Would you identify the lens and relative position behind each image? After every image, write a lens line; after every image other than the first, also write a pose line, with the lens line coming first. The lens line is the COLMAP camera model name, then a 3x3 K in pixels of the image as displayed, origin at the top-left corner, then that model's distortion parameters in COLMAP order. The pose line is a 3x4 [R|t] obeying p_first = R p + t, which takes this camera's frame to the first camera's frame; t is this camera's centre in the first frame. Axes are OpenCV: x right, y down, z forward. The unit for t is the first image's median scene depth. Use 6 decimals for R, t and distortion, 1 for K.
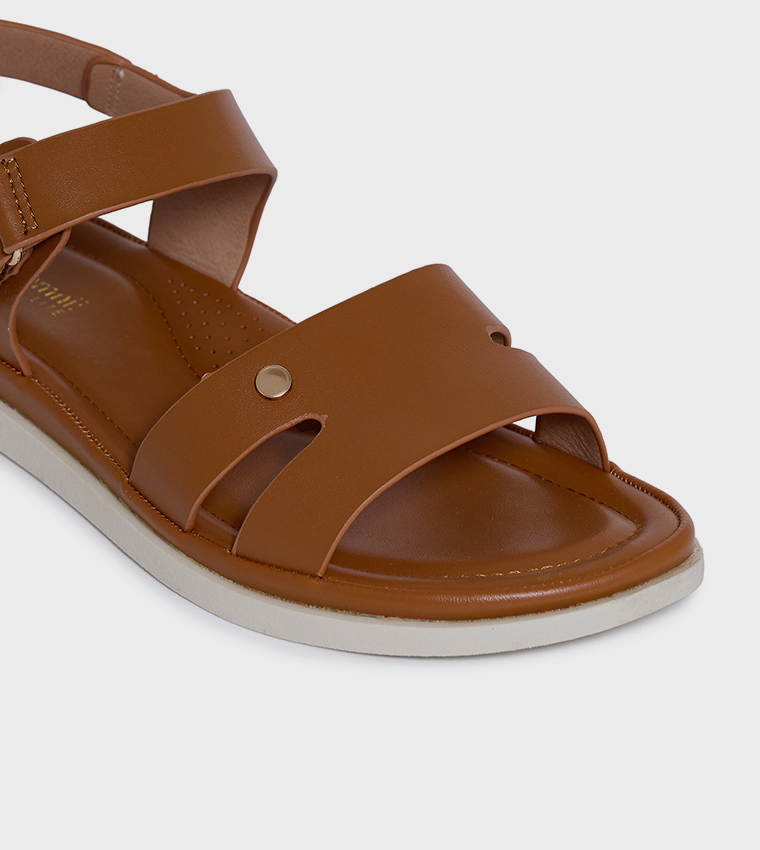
lens RADIAL K [[4094.8, 0, 379.6], [0, 4094.8, 424.9], [0, 0, 1]] dist [-0.177029, 0.000000]
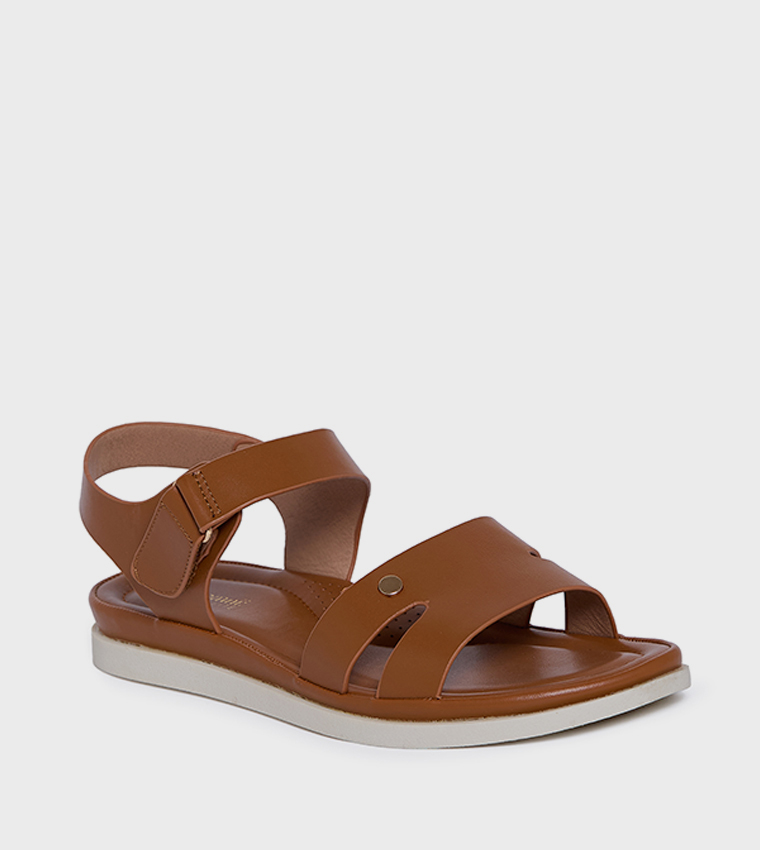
lens RADIAL K [[4094.8, 0, 380.2], [0, 4094.8, 425.2], [0, 0, 1]] dist [-0.177029, 0.000000]
pose [[0.992668, -0.110915, 0.048042, -0.091001], [0.120528, 0.938295, -0.324153, 0.402756], [-0.009124, 0.327567, 0.944784, -0.419532]]
